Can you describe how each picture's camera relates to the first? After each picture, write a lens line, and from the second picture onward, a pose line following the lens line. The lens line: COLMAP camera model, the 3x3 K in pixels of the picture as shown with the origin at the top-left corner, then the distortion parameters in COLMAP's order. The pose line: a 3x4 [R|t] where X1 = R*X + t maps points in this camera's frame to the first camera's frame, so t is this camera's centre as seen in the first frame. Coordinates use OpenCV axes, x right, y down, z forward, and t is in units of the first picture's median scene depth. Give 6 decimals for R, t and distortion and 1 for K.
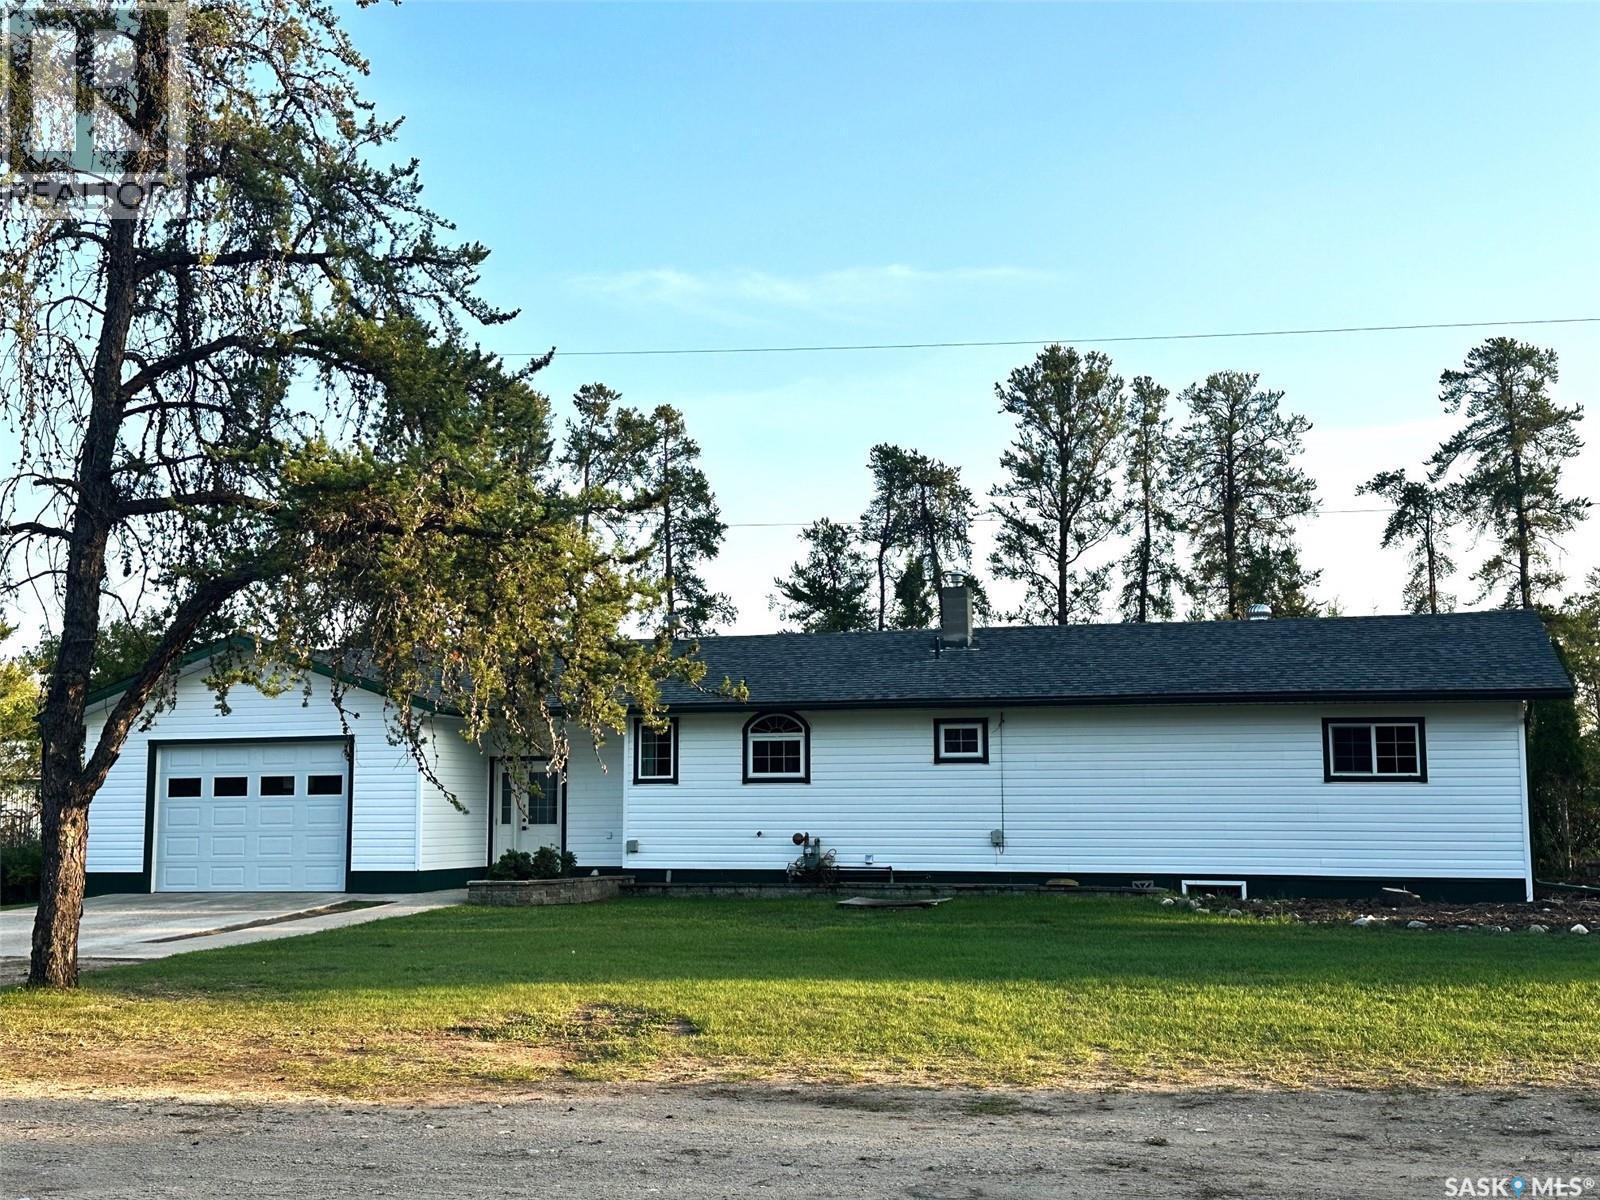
lens RADIAL K [[1868.8, 0, 800.0], [0, 1868.8, 600.0], [0, 0, 1]] dist [0.181033, -0.430207]
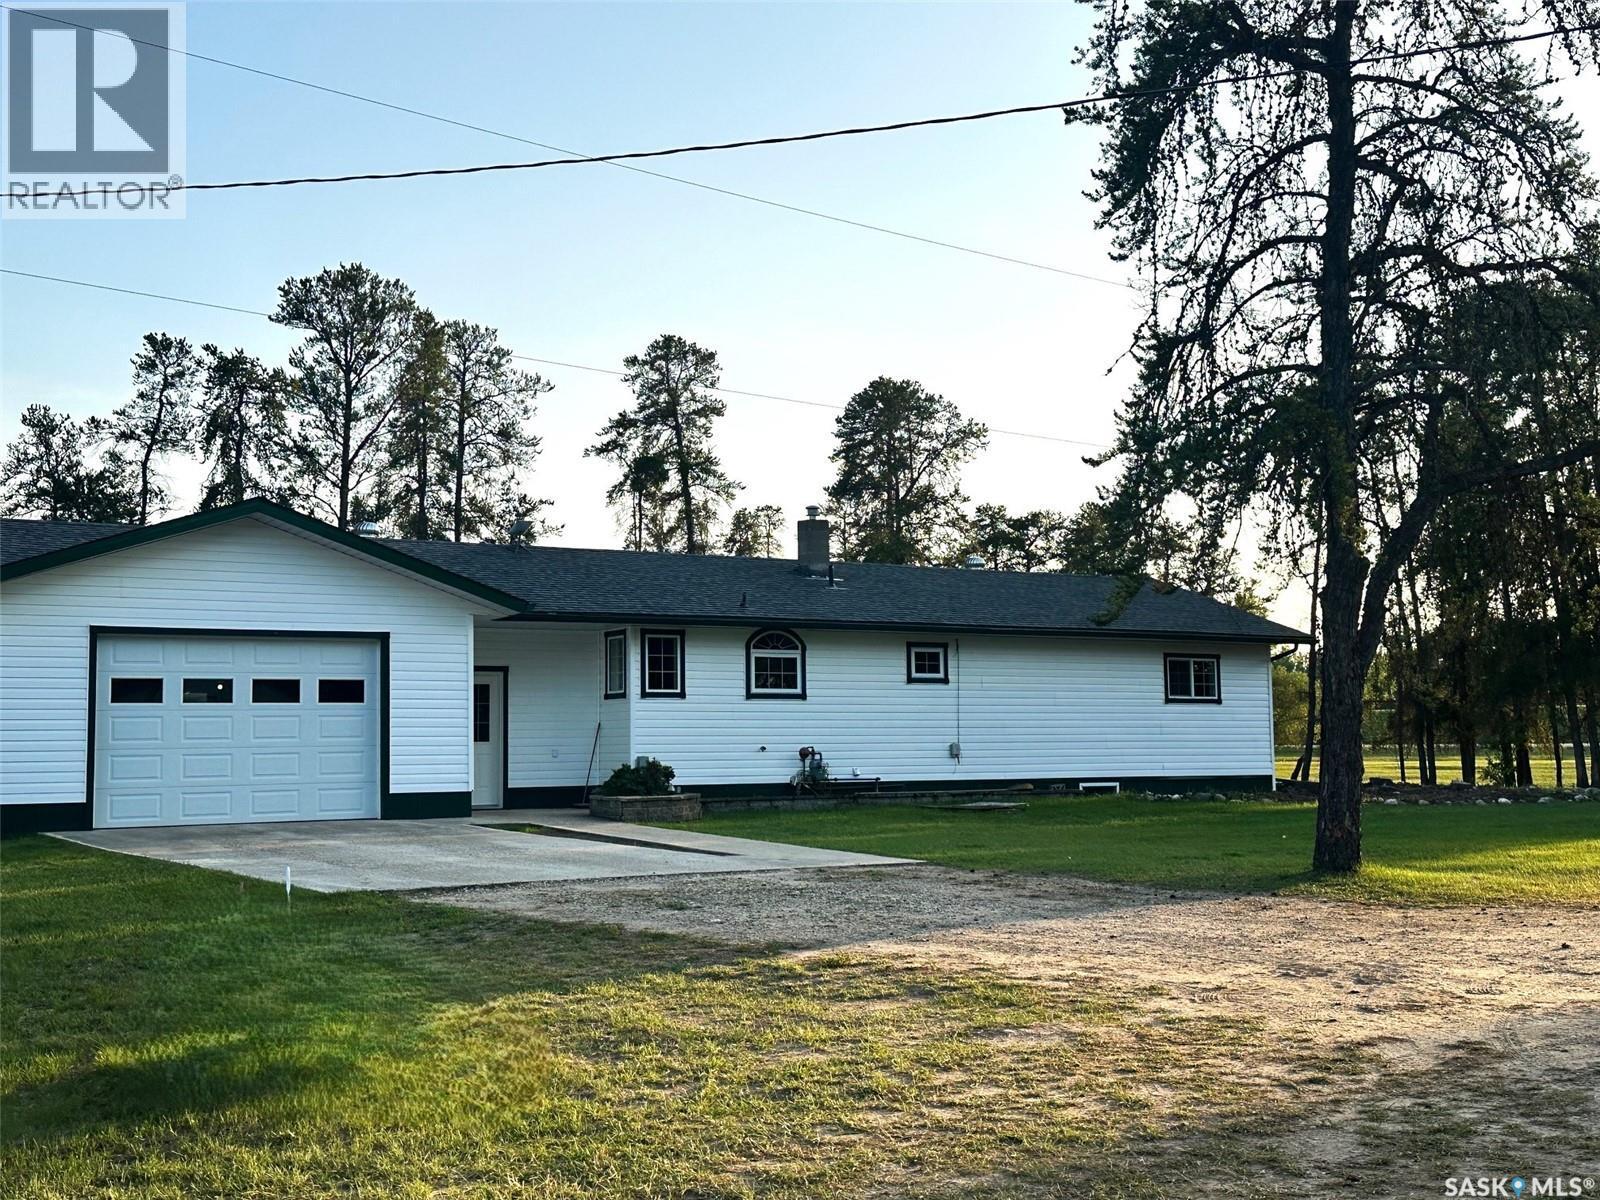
lens RADIAL K [[1860.7, 0, 799.9], [0, 1860.7, 614.0], [0, 0, 1]] dist [0.181422, -0.476913]
pose [[0.669546, 0.052399, 0.740920, -0.749473], [-0.073627, 0.997278, -0.003995, 0.054532], [-0.739113, -0.051876, 0.671581, 0.312221]]
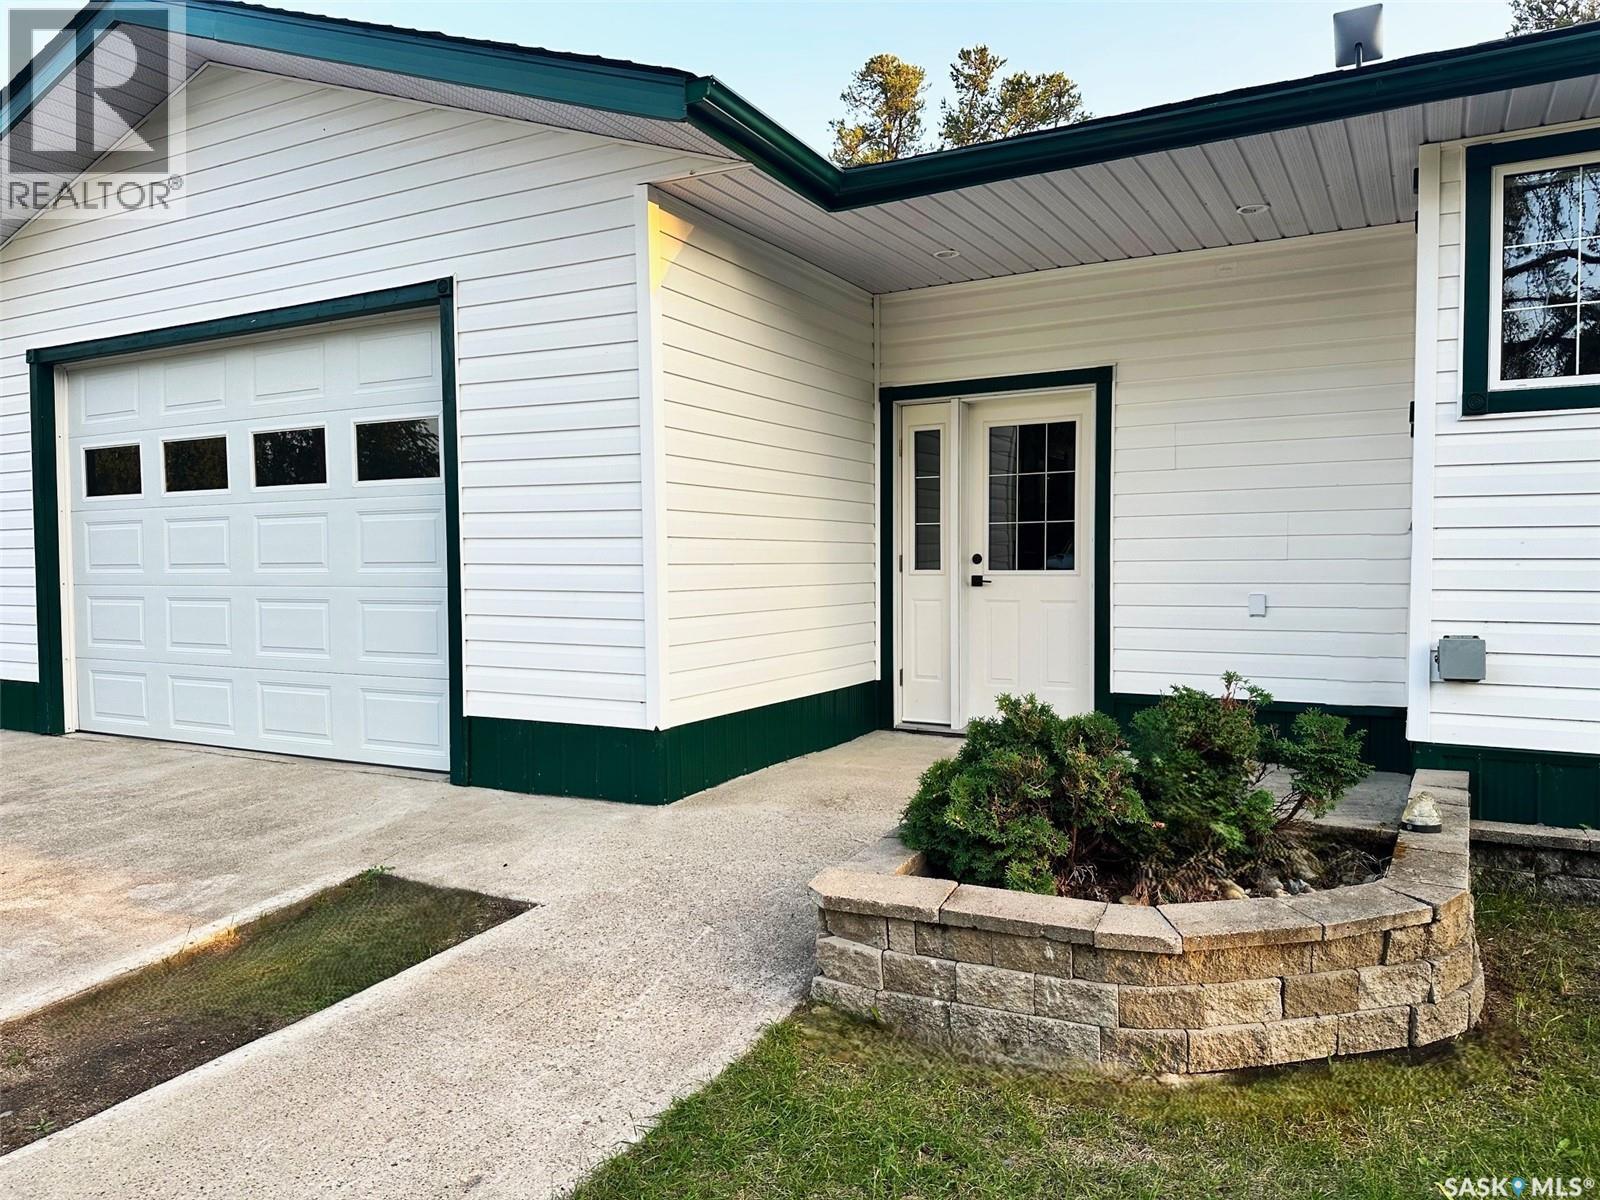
lens RADIAL K [[1155.1, 0, 800.0], [0, 1155.1, 600.0], [0, 0, 1]] dist [0.002397, 0.000945]
pose [[0.977838, 0.004983, -0.209305, -0.145029], [0.026069, 0.989038, 0.145339, 0.099408], [0.207735, -0.147575, 0.966989, 0.841587]]
